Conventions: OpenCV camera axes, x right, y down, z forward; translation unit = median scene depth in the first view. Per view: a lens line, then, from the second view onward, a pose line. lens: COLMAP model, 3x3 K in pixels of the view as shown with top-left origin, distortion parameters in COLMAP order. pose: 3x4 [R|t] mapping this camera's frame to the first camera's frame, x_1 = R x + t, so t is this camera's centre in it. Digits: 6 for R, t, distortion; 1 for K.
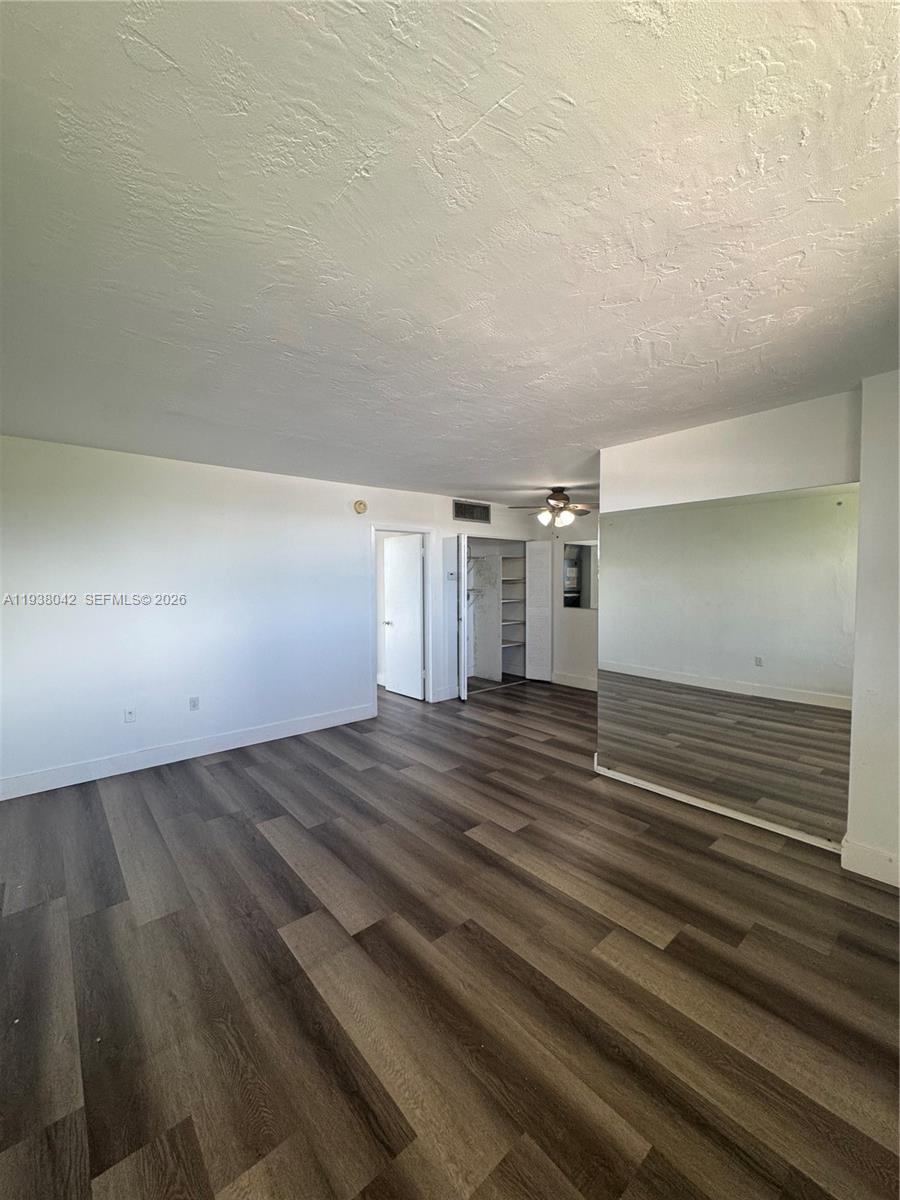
lens RADIAL K [[480.1, 0, 453.1], [0, 480.1, 597.4], [0, 0, 1]] dist [0.000655, 0.000203]
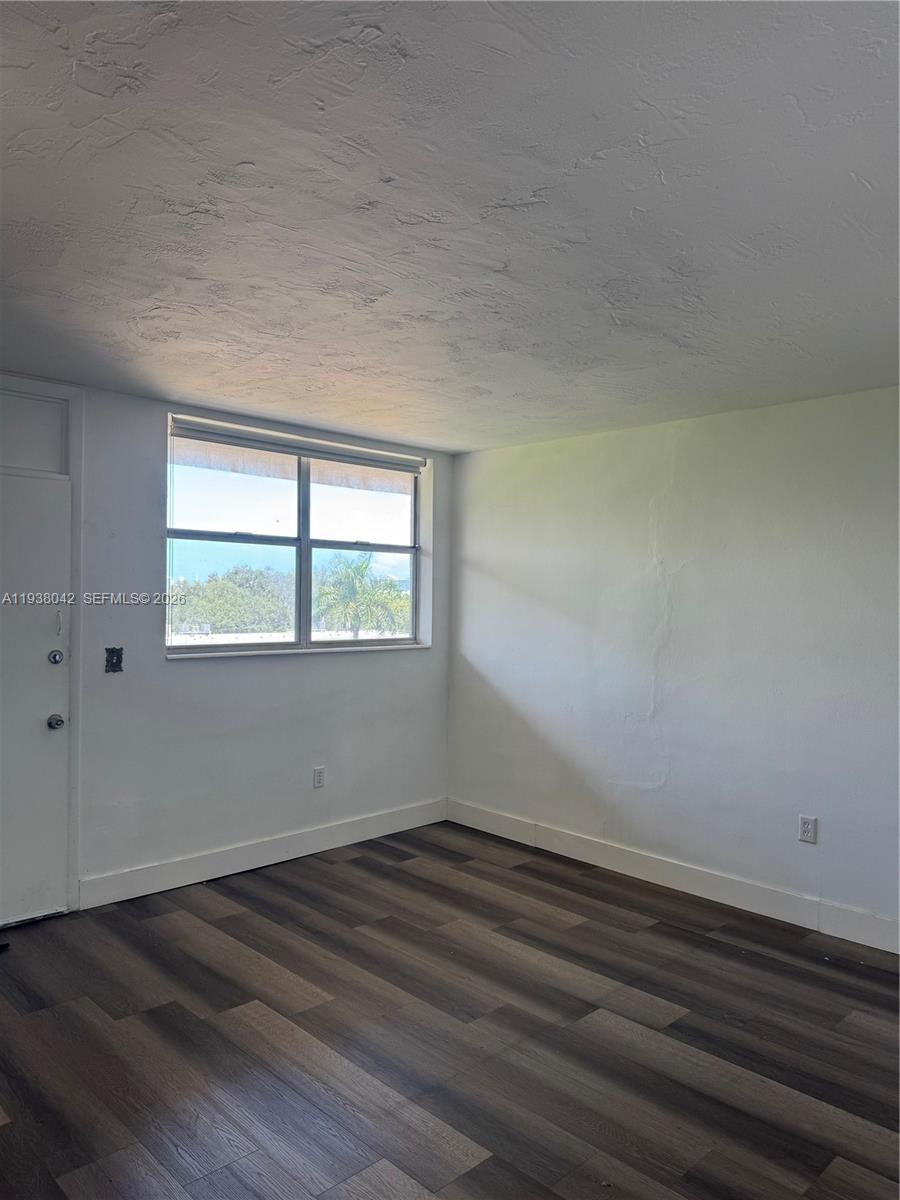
lens RADIAL K [[848.2, 0, 448.7], [0, 848.2, 600.7], [0, 0, 1]] dist [-0.012011, -0.001608]
pose [[-0.998422, -0.009998, -0.055258, 0.104623], [-0.012213, 0.999129, 0.039893, -0.064658], [0.054811, 0.040505, -0.997675, 1.647423]]
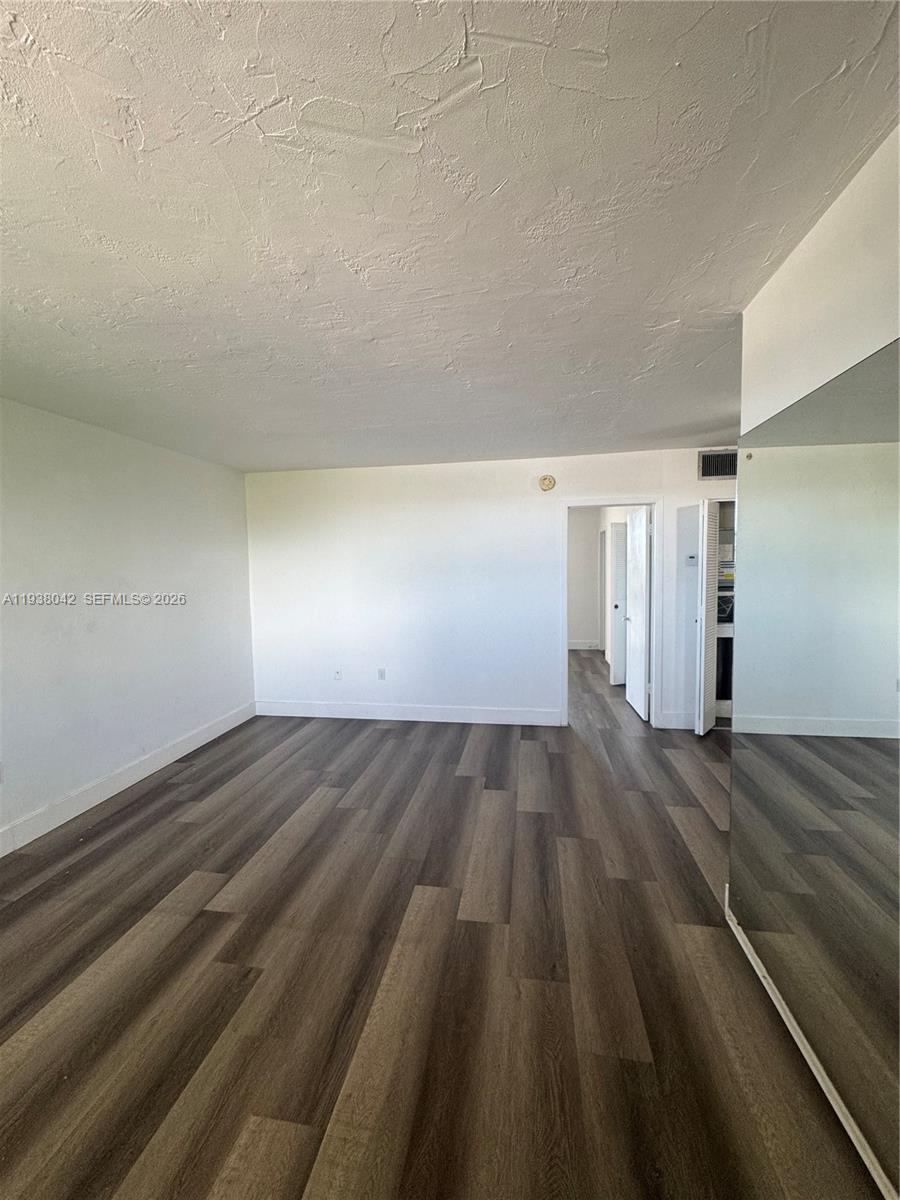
lens RADIAL K [[480.1, 0, 449.2], [0, 480.1, 600.4], [0, 0, 1]] dist [0.000655, 0.000203]
pose [[0.635910, 0.046047, -0.770389, 0.605254], [-0.016265, 0.998796, 0.046273, -0.021783], [0.771592, -0.016895, 0.635893, 0.498861]]
